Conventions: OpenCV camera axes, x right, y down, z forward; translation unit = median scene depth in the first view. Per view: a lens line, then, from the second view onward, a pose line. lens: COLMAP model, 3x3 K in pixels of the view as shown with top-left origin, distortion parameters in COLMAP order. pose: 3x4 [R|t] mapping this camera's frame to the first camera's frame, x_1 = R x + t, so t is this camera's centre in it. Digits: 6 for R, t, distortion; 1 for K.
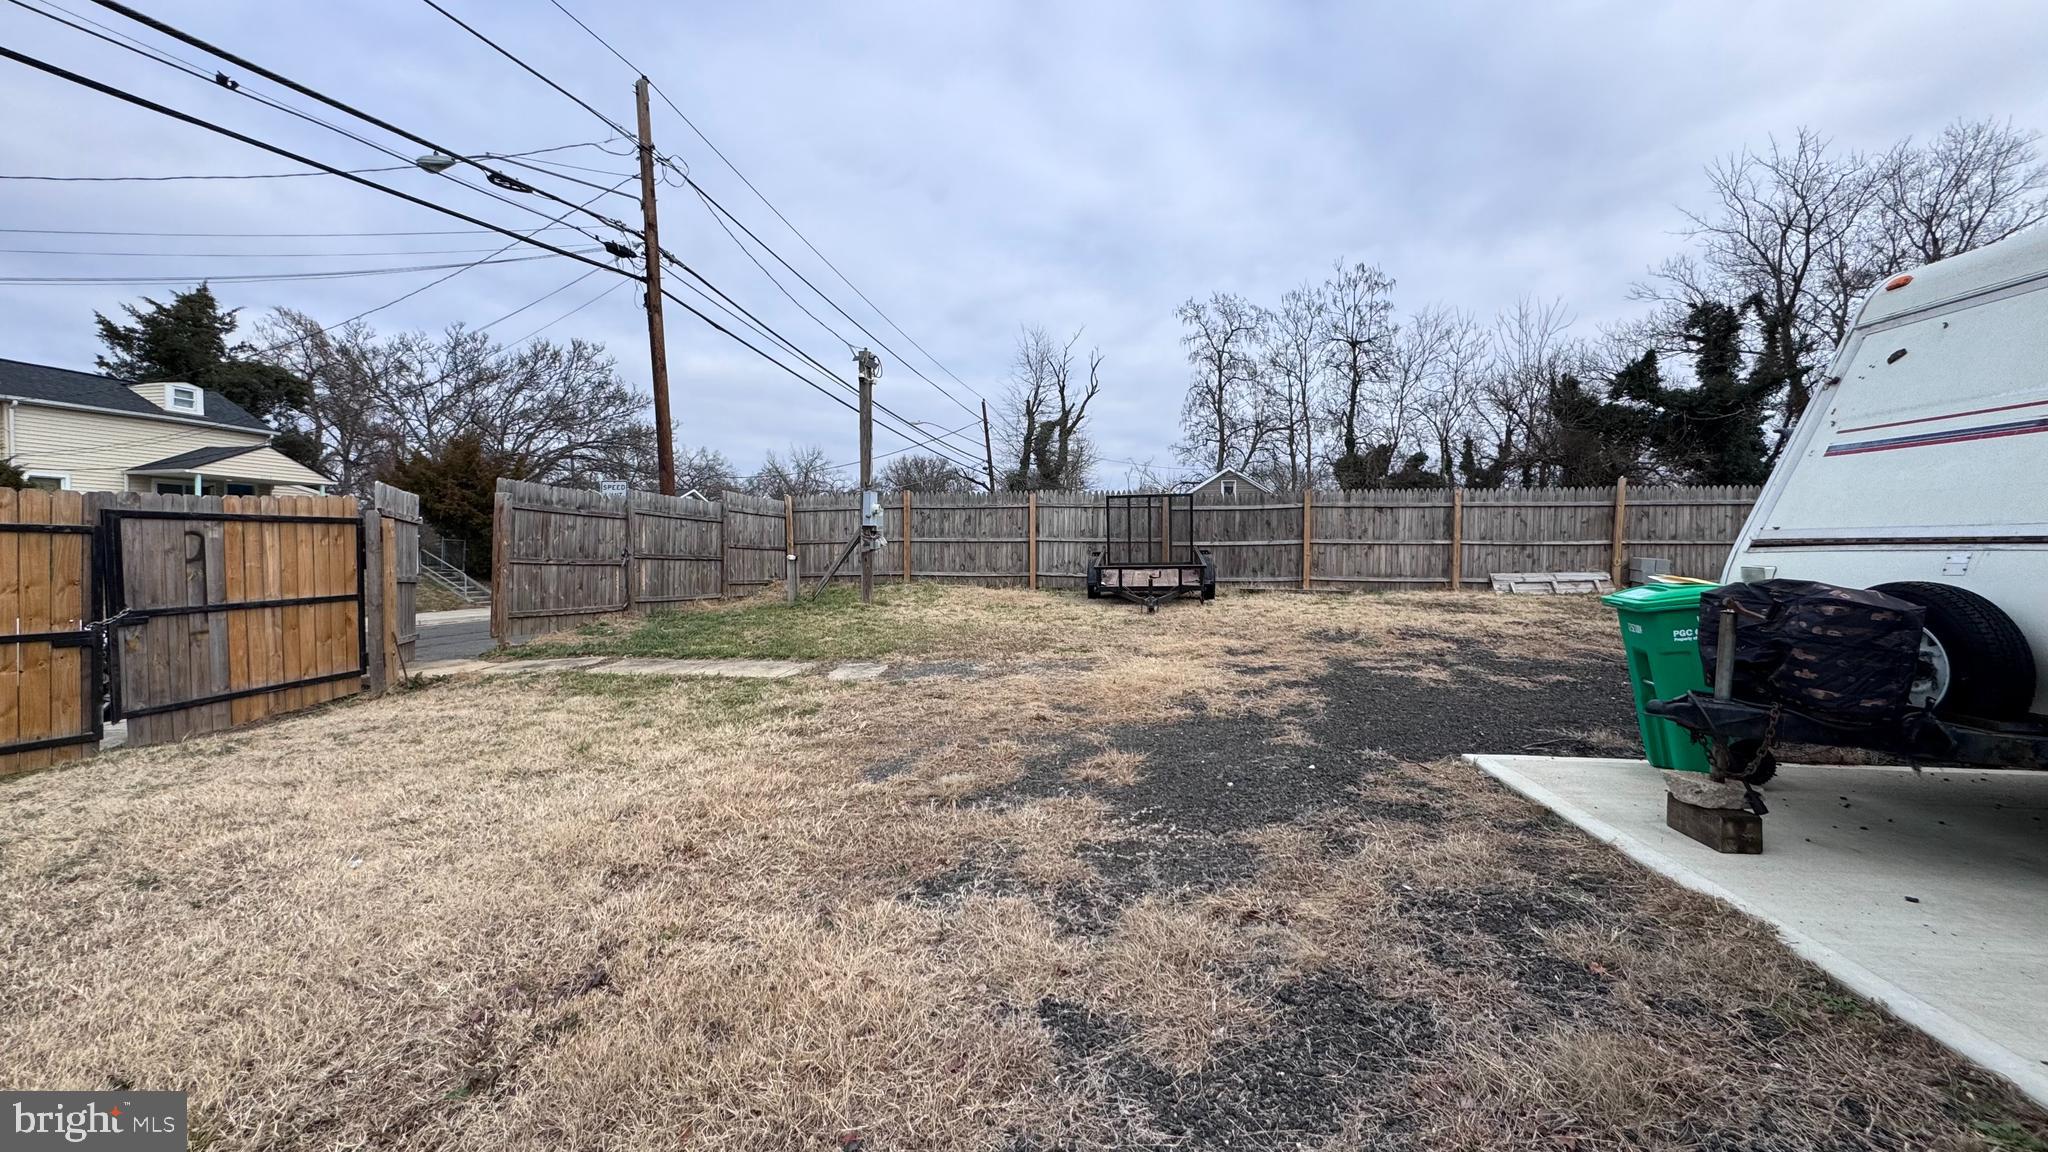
lens RADIAL K [[814.8, 0, 1022.4], [0, 814.8, 570.6], [0, 0, 1]] dist [-0.001384, 0.000009]
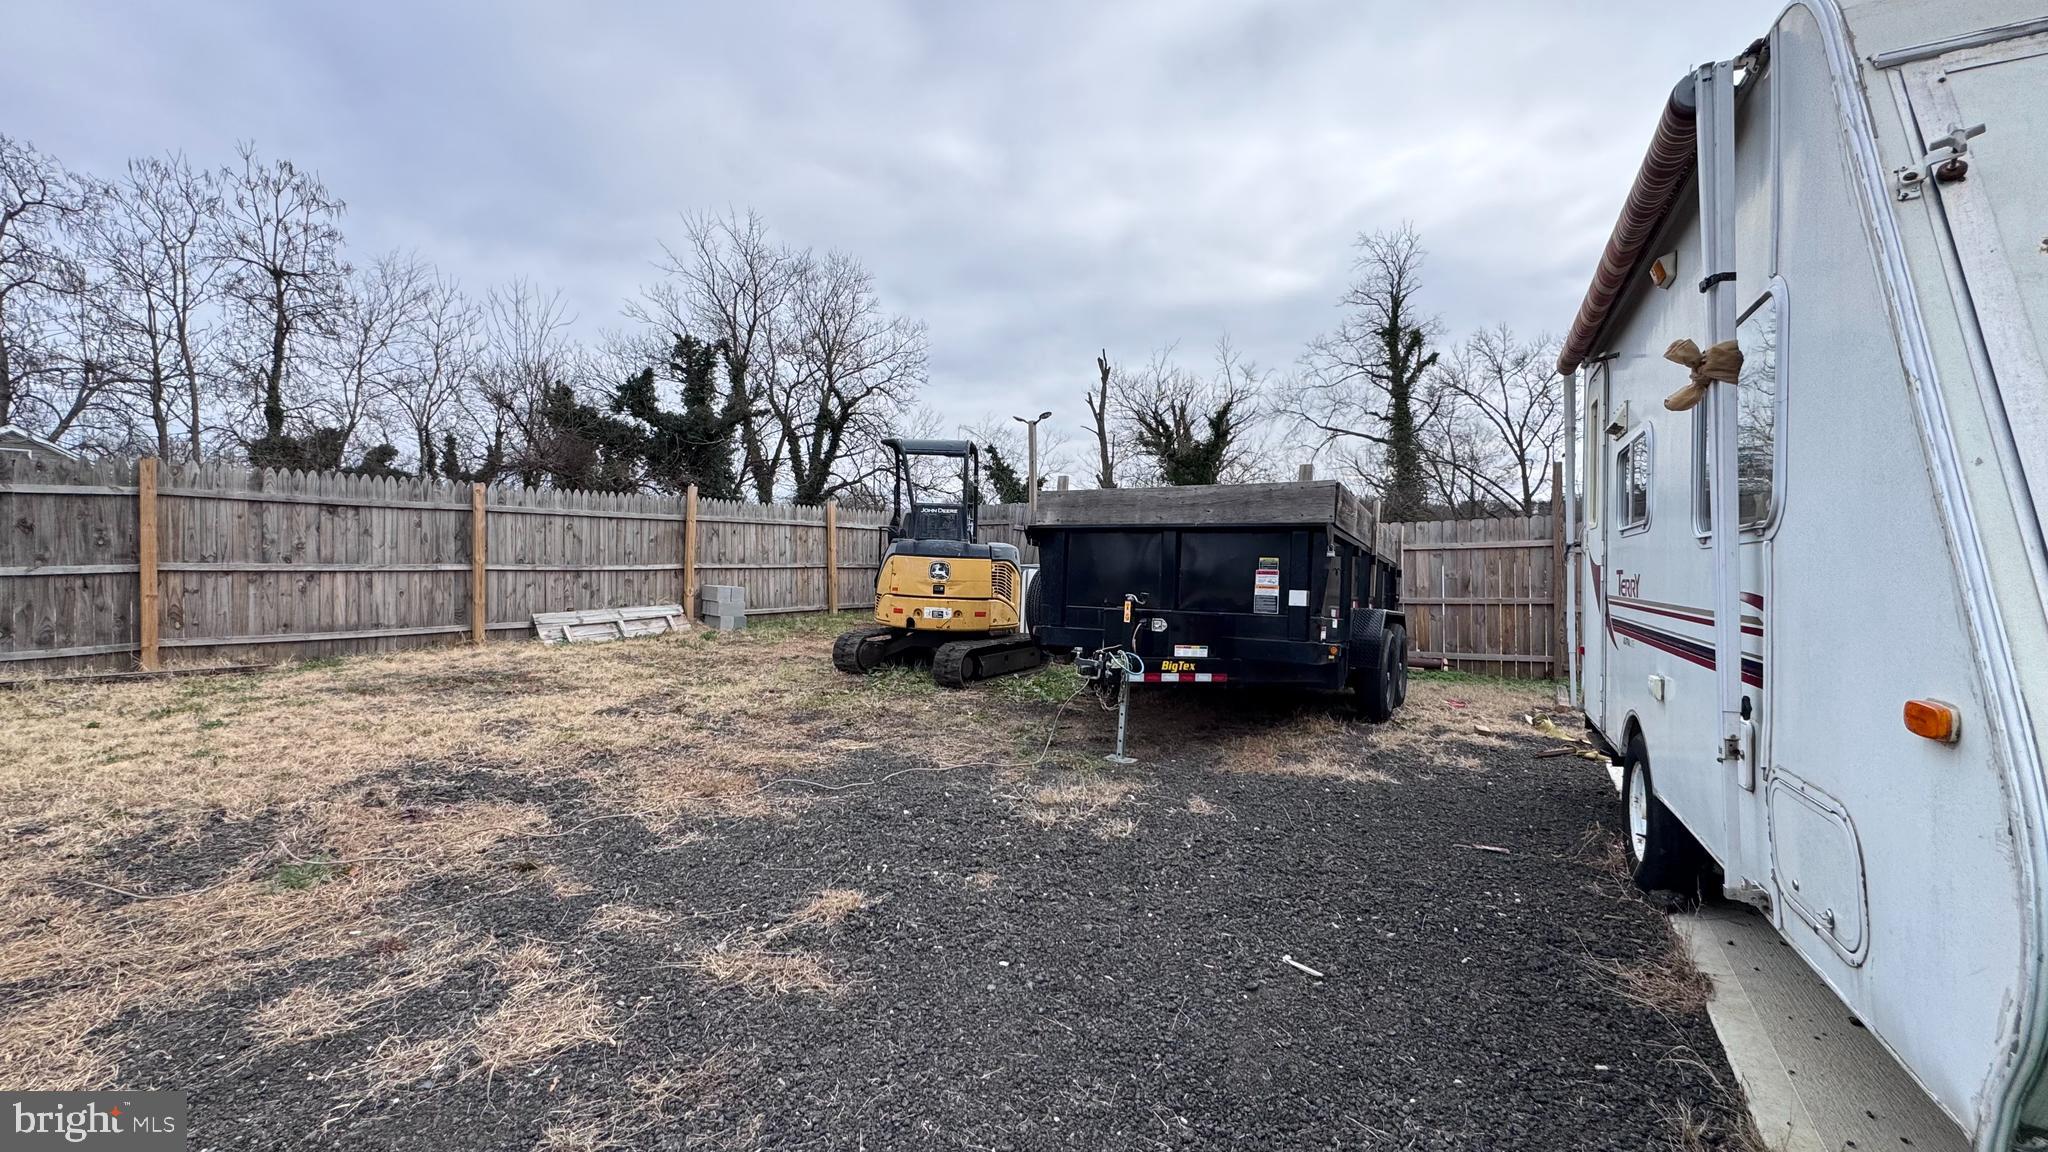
lens RADIAL K [[814.8, 0, 1022.4], [0, 814.8, 570.6], [0, 0, 1]] dist [-0.001384, 0.000009]
pose [[0.435861, -0.011305, 0.899943, 0.059582], [0.025613, 0.999672, 0.000153, -0.008680], [-0.899649, 0.022984, 0.436008, 0.138176]]
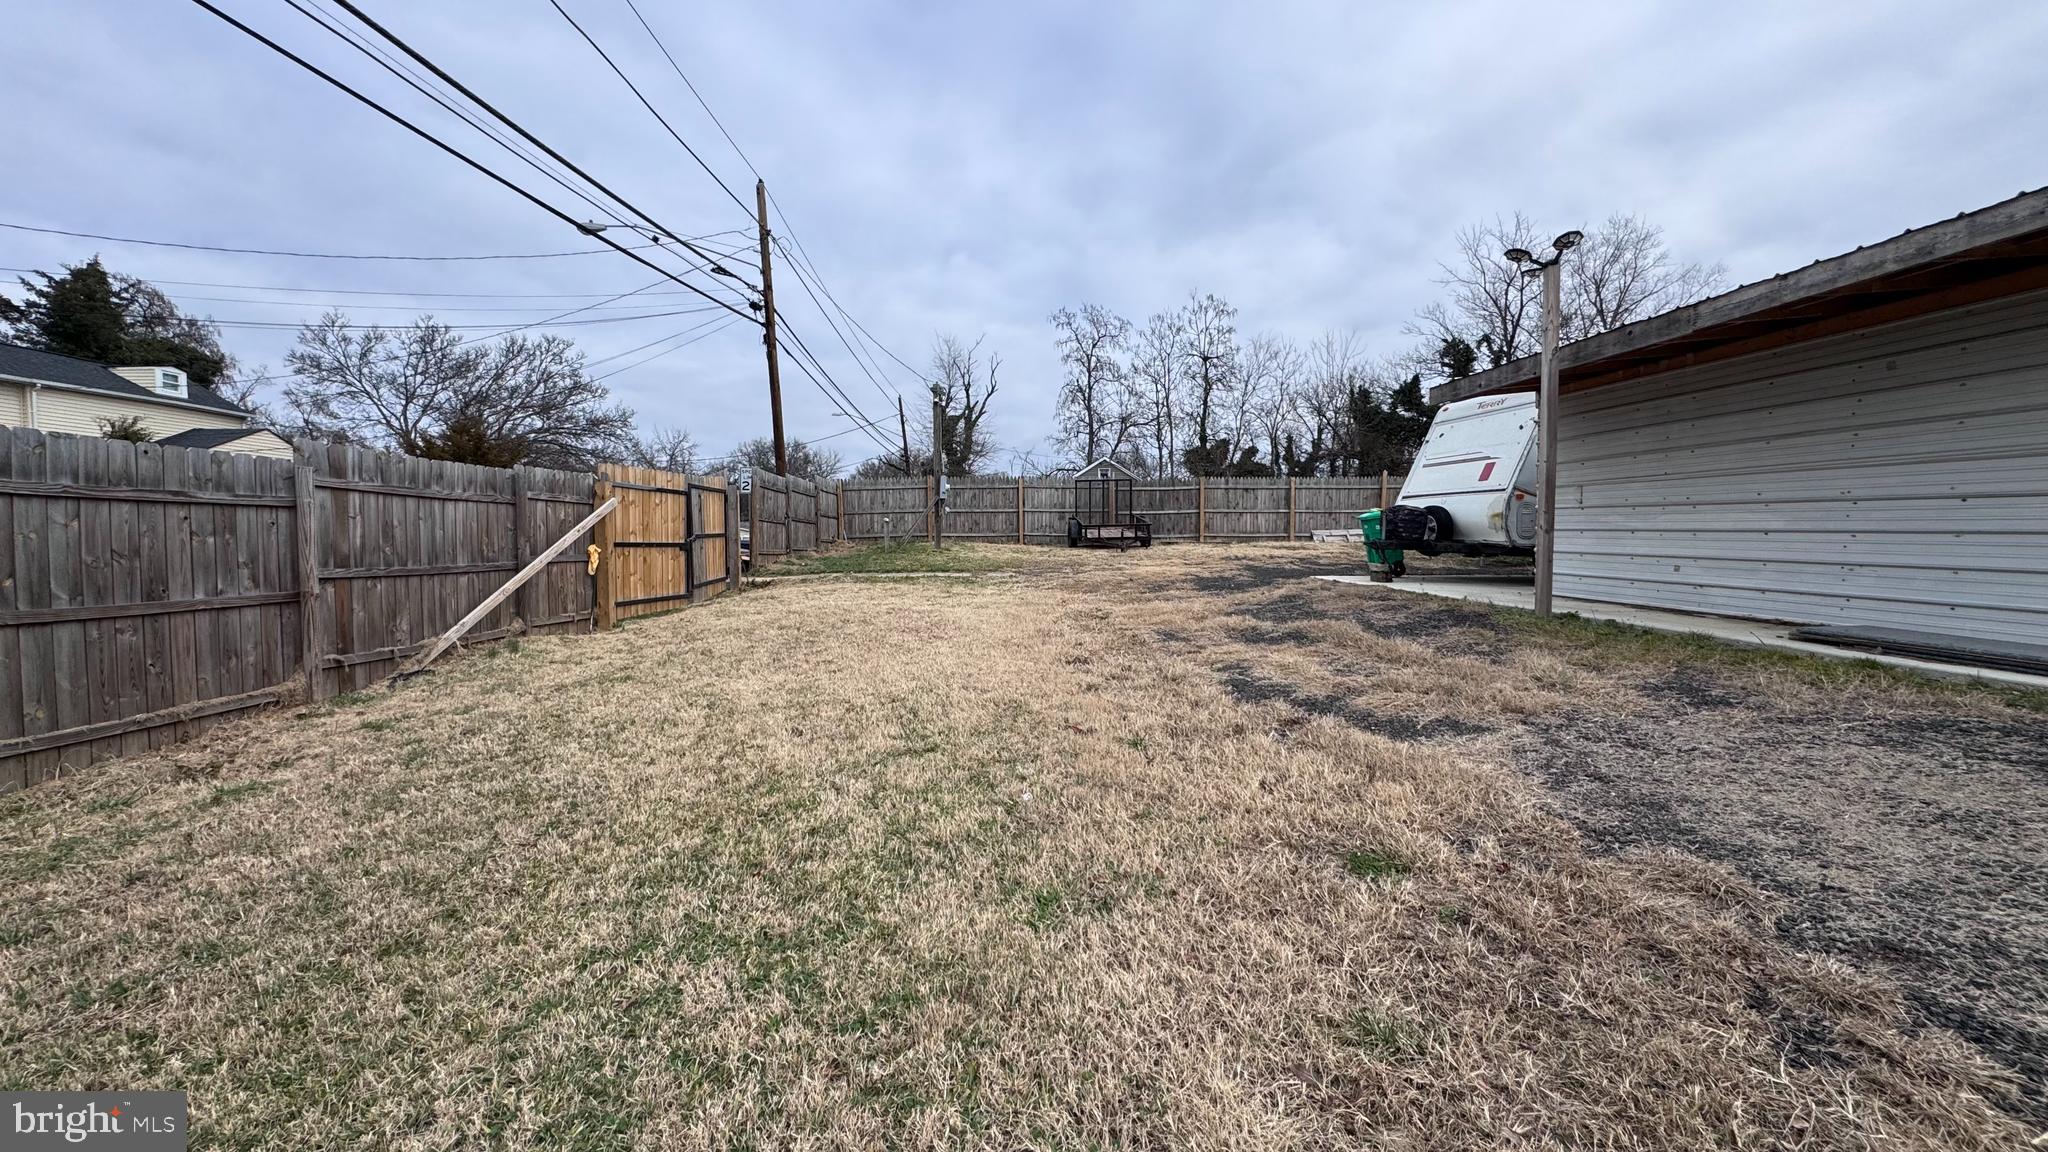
lens RADIAL K [[814.8, 0, 1022.4], [0, 814.8, 570.6], [0, 0, 1]] dist [-0.001384, 0.000009]
pose [[0.982011, -0.014422, 0.188272, -0.112599], [0.011015, 0.999756, 0.019127, 0.018091], [-0.188502, -0.016709, 0.981931, -0.183179]]
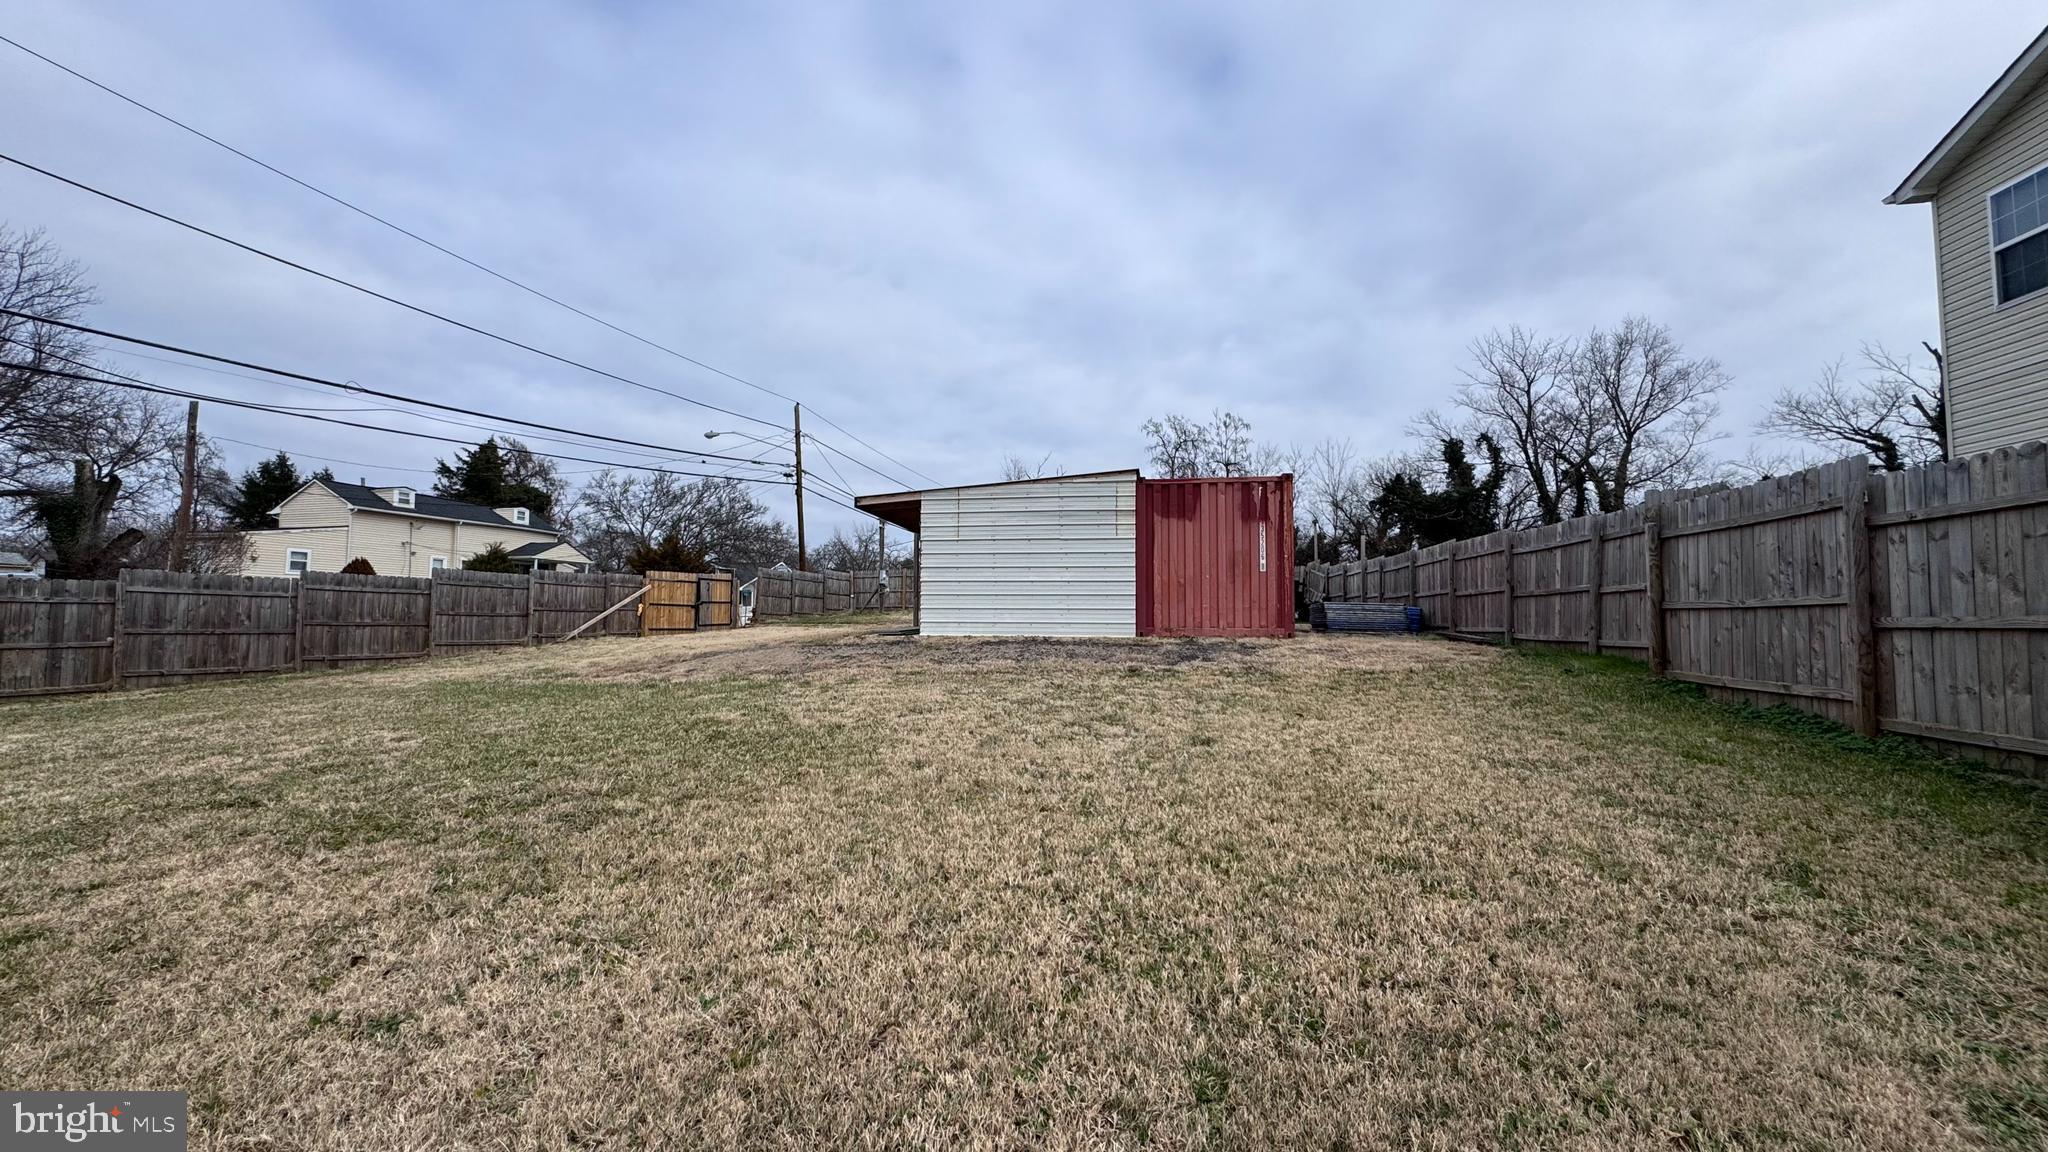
lens RADIAL K [[814.8, 0, 1022.4], [0, 814.8, 570.6], [0, 0, 1]] dist [-0.001384, 0.000009]
pose [[0.997566, -0.002334, -0.069683, 0.147910], [-0.003390, 0.996634, -0.081914, 0.038931], [0.069639, 0.081951, 0.994200, -0.523484]]
